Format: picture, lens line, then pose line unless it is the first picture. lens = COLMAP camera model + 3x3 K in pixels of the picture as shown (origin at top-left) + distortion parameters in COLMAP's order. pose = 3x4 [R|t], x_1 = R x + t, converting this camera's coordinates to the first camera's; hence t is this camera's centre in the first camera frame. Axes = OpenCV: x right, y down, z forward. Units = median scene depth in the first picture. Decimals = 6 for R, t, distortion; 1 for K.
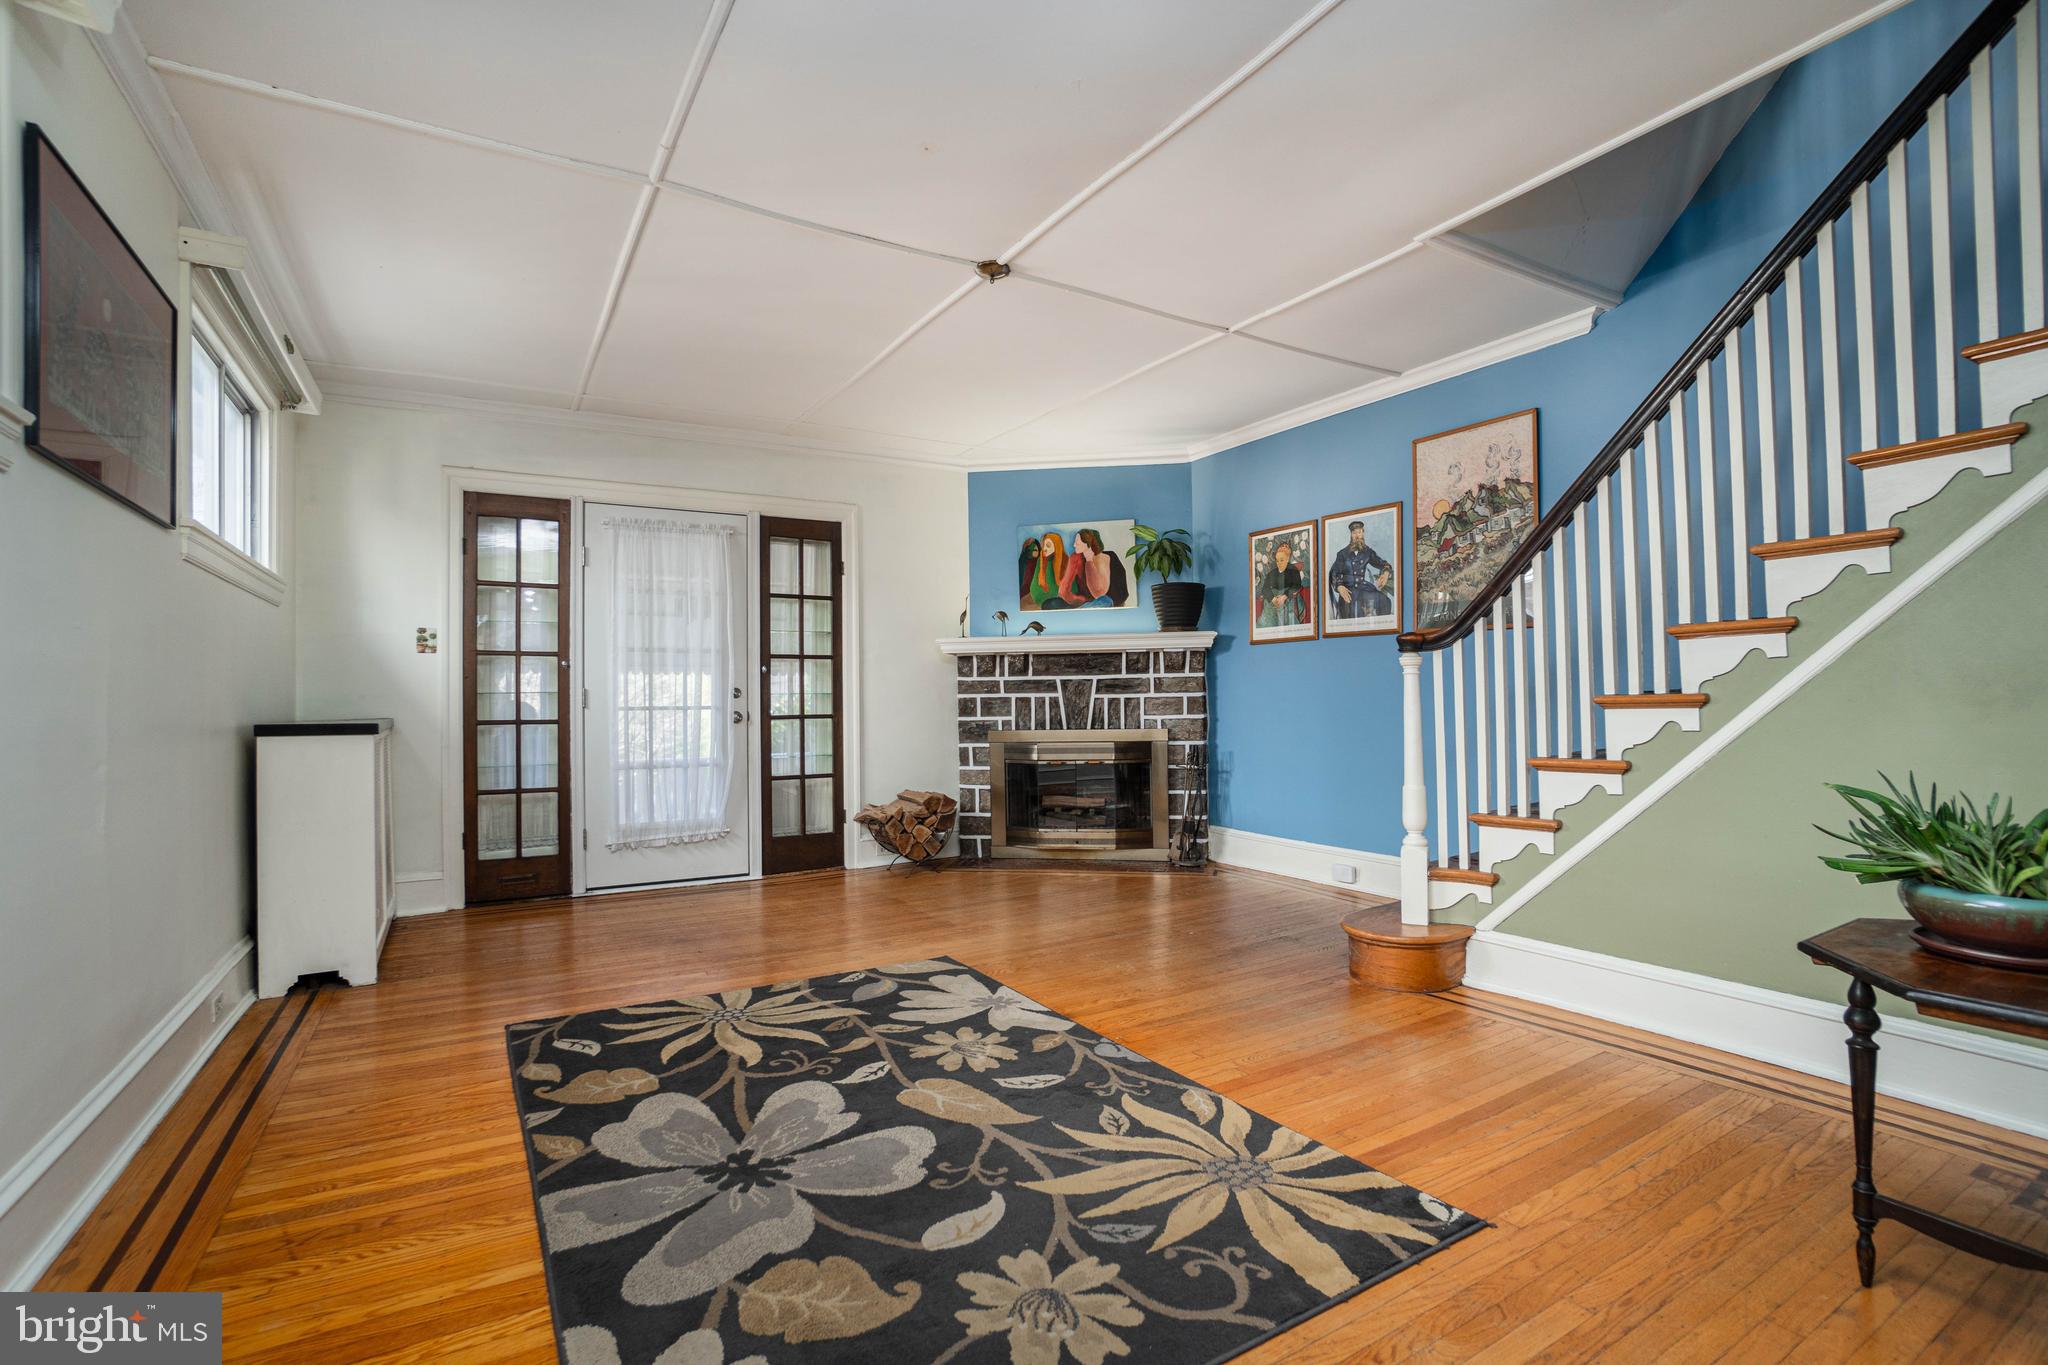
lens RADIAL K [[933.2, 0, 1011.8], [0, 933.2, 683.3], [0, 0, 1]] dist [-0.070711, 0.024405]
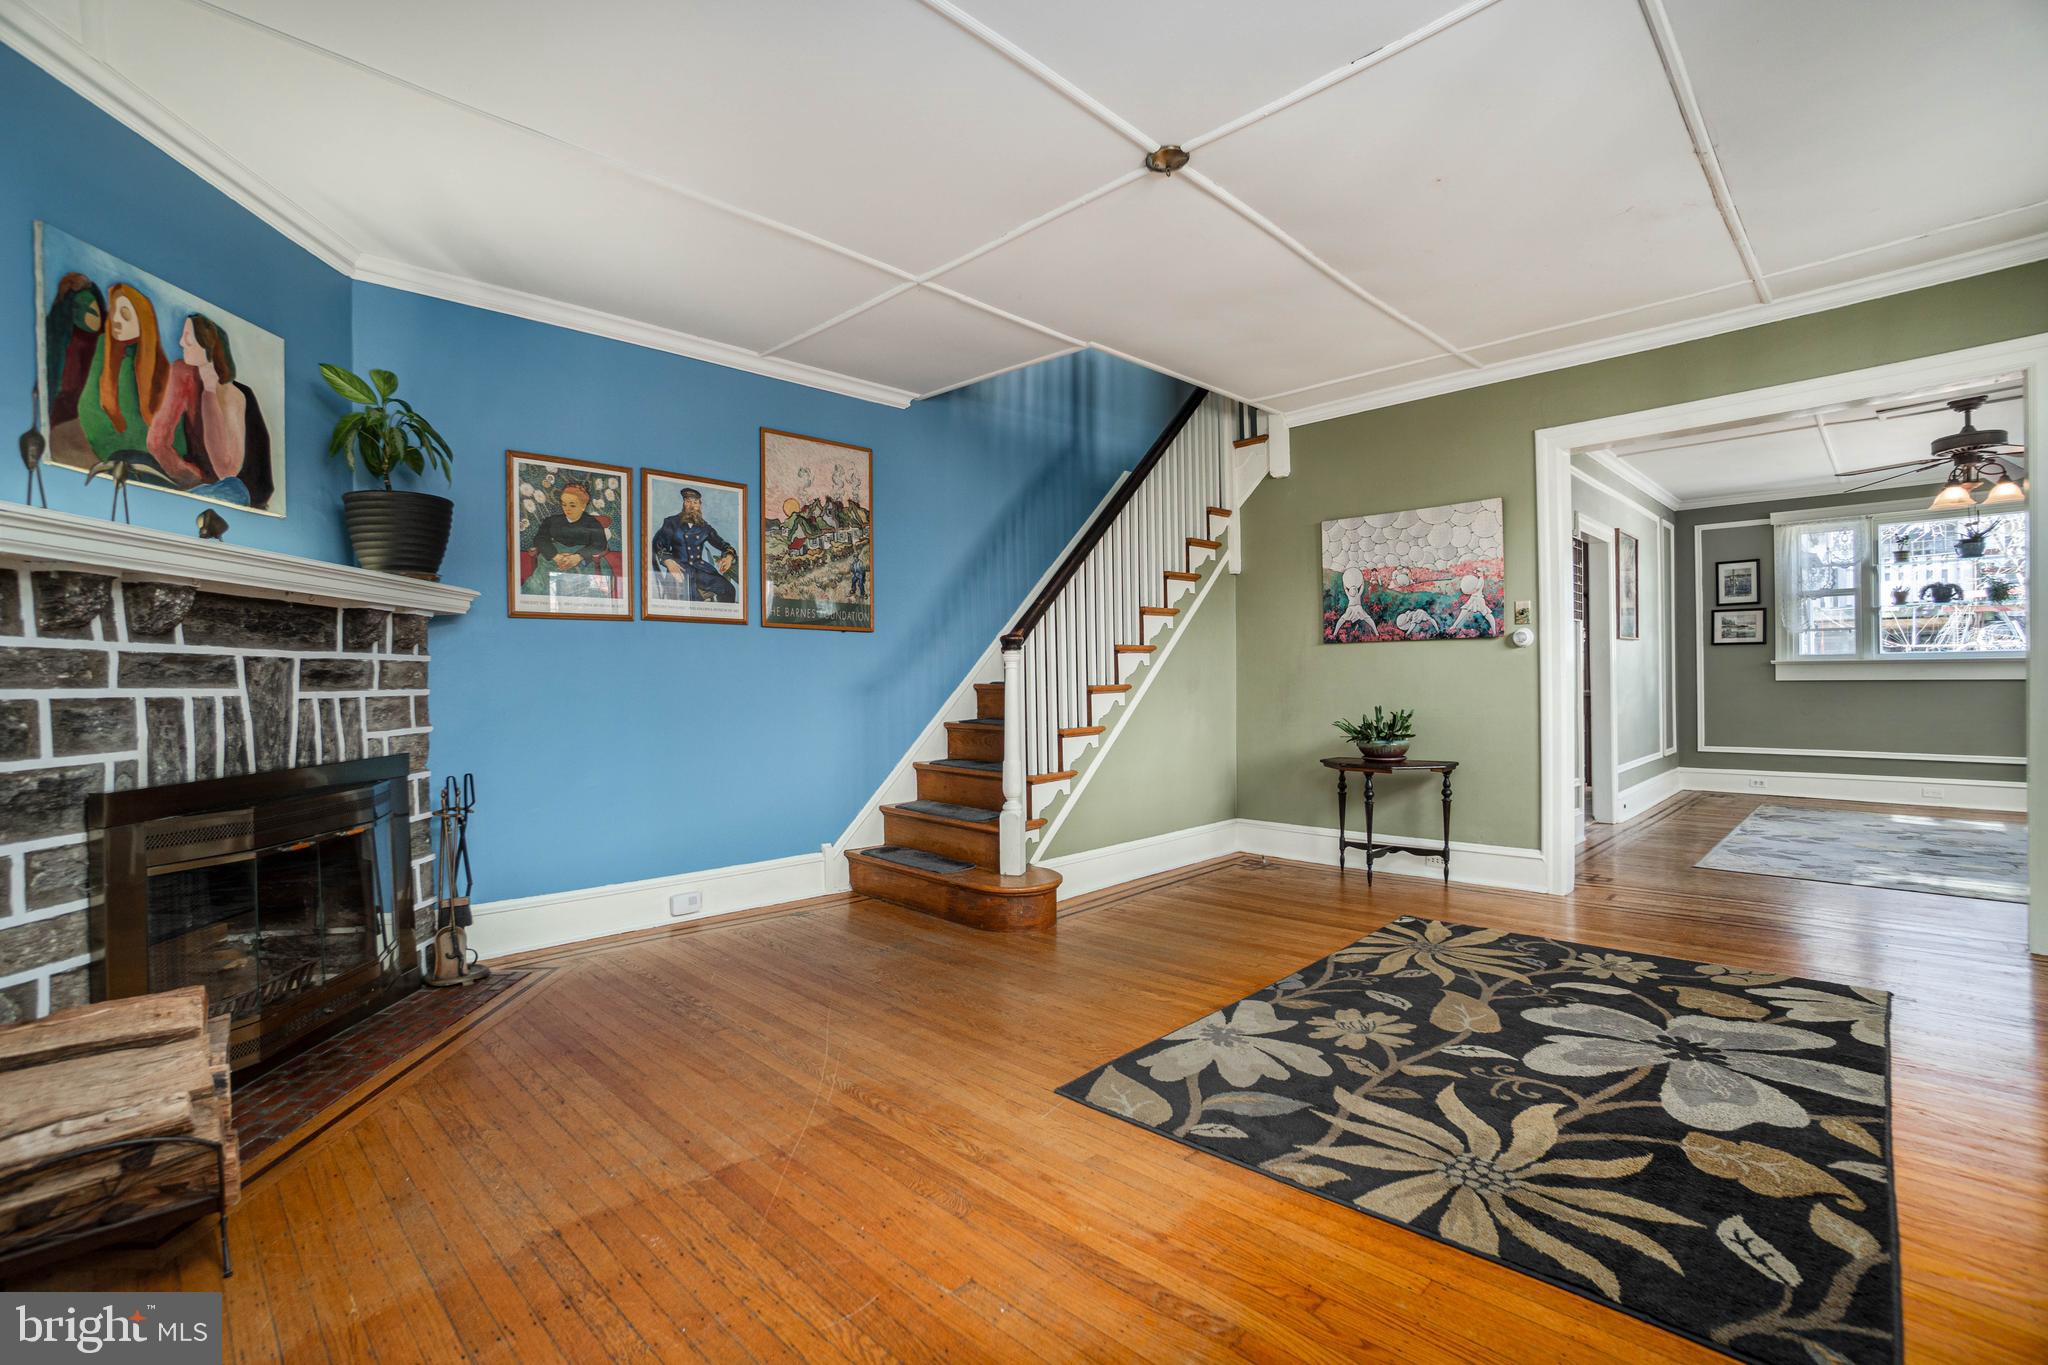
lens RADIAL K [[926.0, 0, 1018.7], [0, 926.0, 684.0], [0, 0, 1]] dist [-0.072064, 0.027591]
pose [[-0.251706, 0.014738, 0.967692, -0.511726], [0.004253, 0.999891, -0.014122, 0.018955], [-0.967794, 0.000561, -0.251741, 0.896829]]
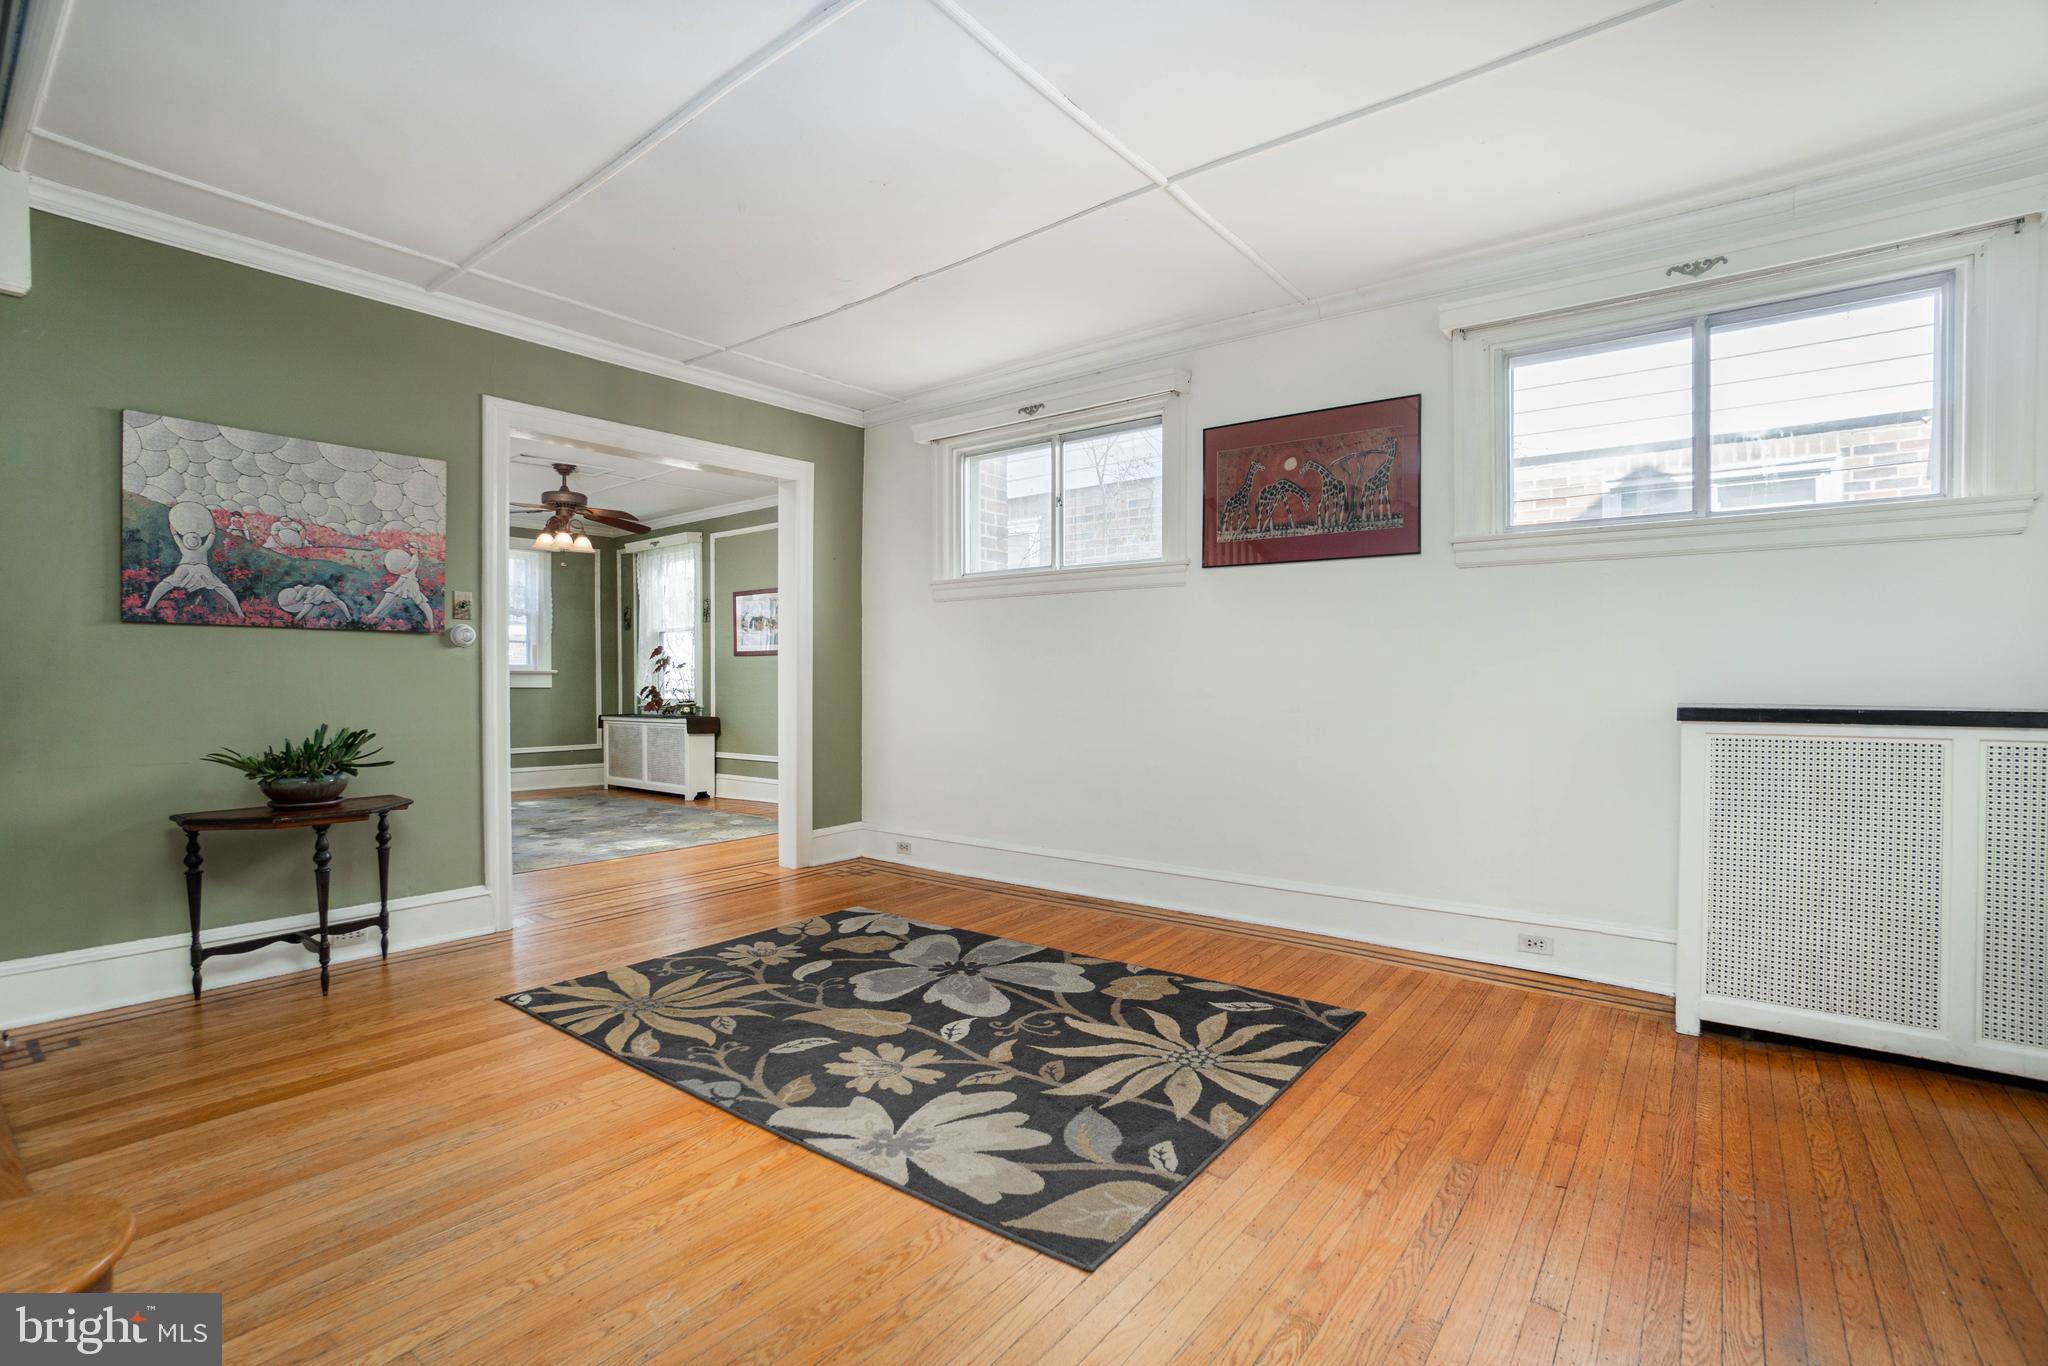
lens RADIAL K [[926.0, 0, 1018.7], [0, 926.0, 684.5], [0, 0, 1]] dist [-0.072064, 0.027591]
pose [[-0.927754, 0.014929, -0.372893, 0.089116], [0.016201, 0.999869, -0.000278, 0.010599], [0.372839, -0.006300, -0.927874, 1.054183]]
